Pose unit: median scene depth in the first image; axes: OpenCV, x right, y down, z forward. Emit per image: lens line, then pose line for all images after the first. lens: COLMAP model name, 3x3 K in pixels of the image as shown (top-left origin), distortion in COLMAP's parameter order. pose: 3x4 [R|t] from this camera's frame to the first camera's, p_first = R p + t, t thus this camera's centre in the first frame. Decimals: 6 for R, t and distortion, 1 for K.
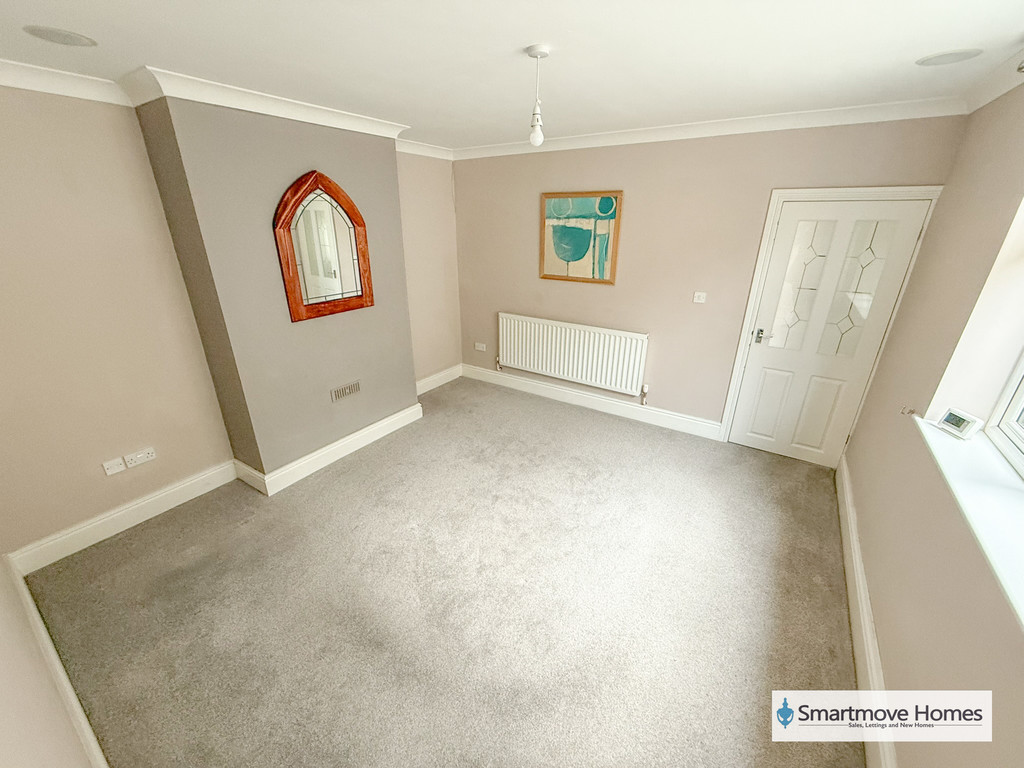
lens RADIAL K [[407.0, 0, 505.6], [0, 407.0, 380.9], [0, 0, 1]] dist [-0.002637, 0.000245]
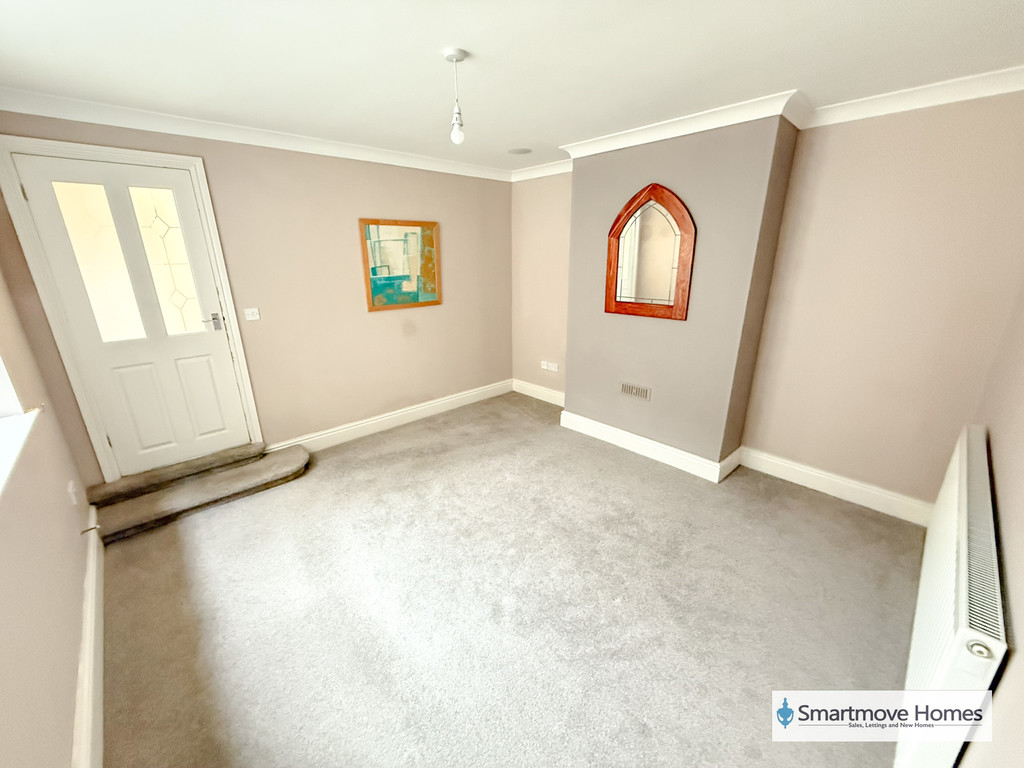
lens RADIAL K [[407.0, 0, 505.5], [0, 407.0, 382.1], [0, 0, 1]] dist [-0.002637, 0.000245]
pose [[-0.216262, 0.293978, -0.931025, 0.748267], [-0.358823, 0.862923, 0.355823, -0.287681], [0.908007, 0.411024, -0.081131, 0.897933]]
